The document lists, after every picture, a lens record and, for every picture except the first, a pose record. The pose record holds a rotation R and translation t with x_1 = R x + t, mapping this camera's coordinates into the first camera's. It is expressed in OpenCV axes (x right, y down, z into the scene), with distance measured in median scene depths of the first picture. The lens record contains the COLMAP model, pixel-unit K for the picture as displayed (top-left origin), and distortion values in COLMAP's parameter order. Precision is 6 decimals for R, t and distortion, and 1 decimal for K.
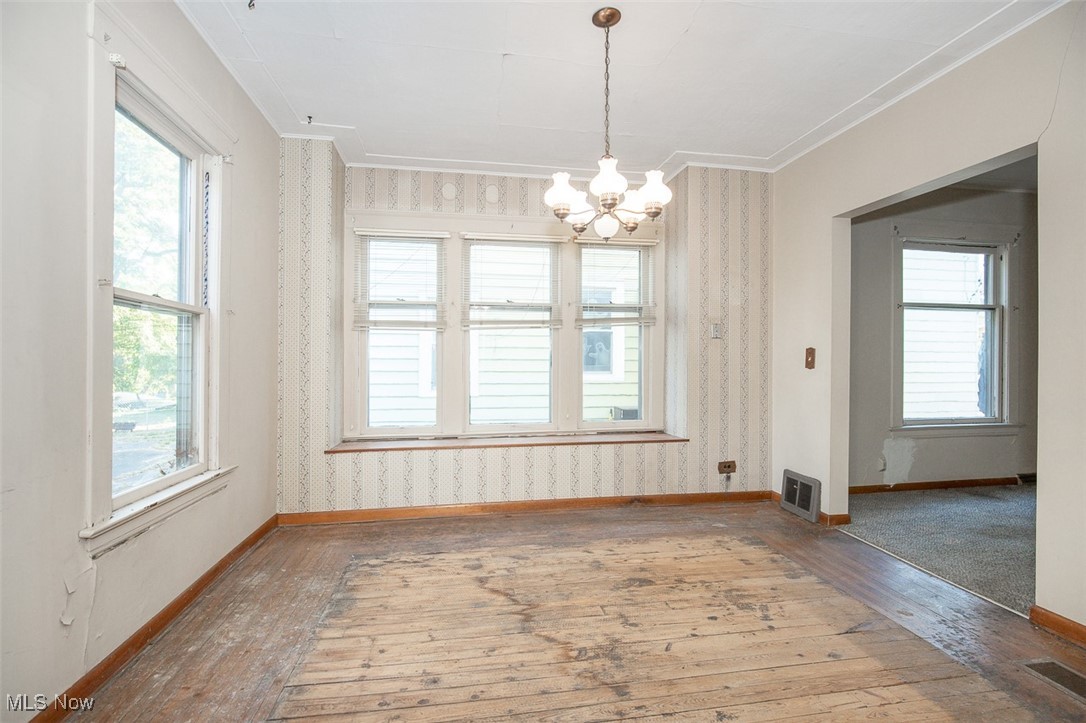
lens RADIAL K [[498.9, 0, 548.0], [0, 498.9, 354.5], [0, 0, 1]] dist [-0.011705, 0.004570]
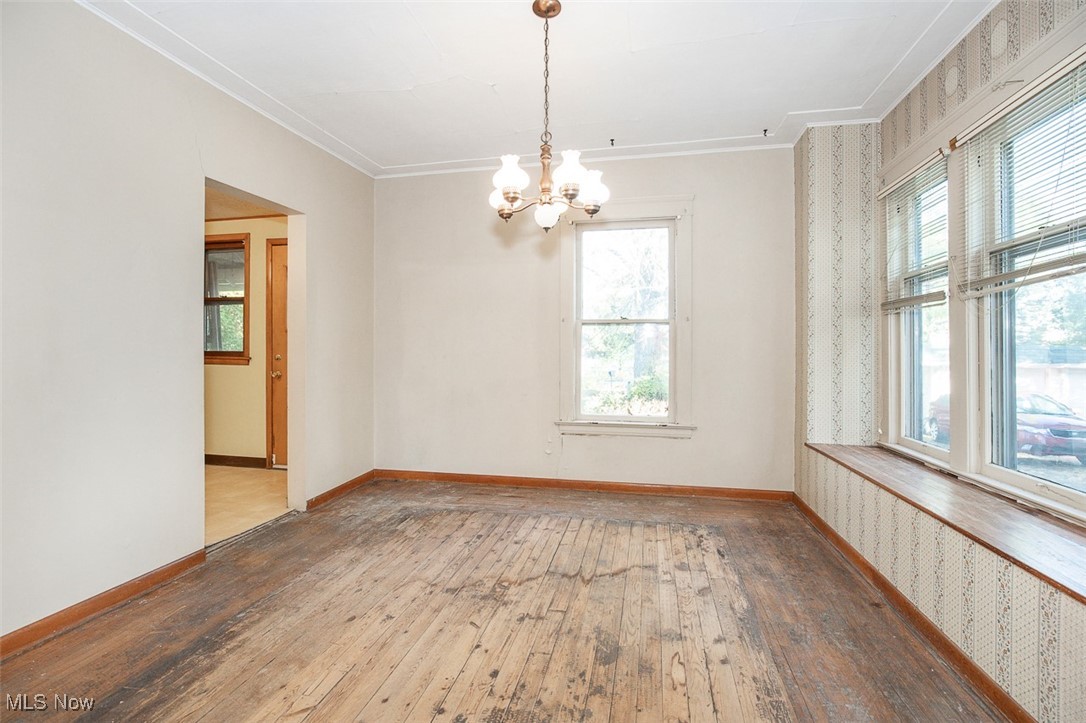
lens RADIAL K [[498.9, 0, 542.0], [0, 498.9, 355.7], [0, 0, 1]] dist [-0.011705, 0.004570]
pose [[-0.382888, 0.002228, -0.923792, 0.909174], [0.014623, 0.999886, -0.003649, 0.018087], [0.923679, -0.014906, -0.382877, 1.208886]]
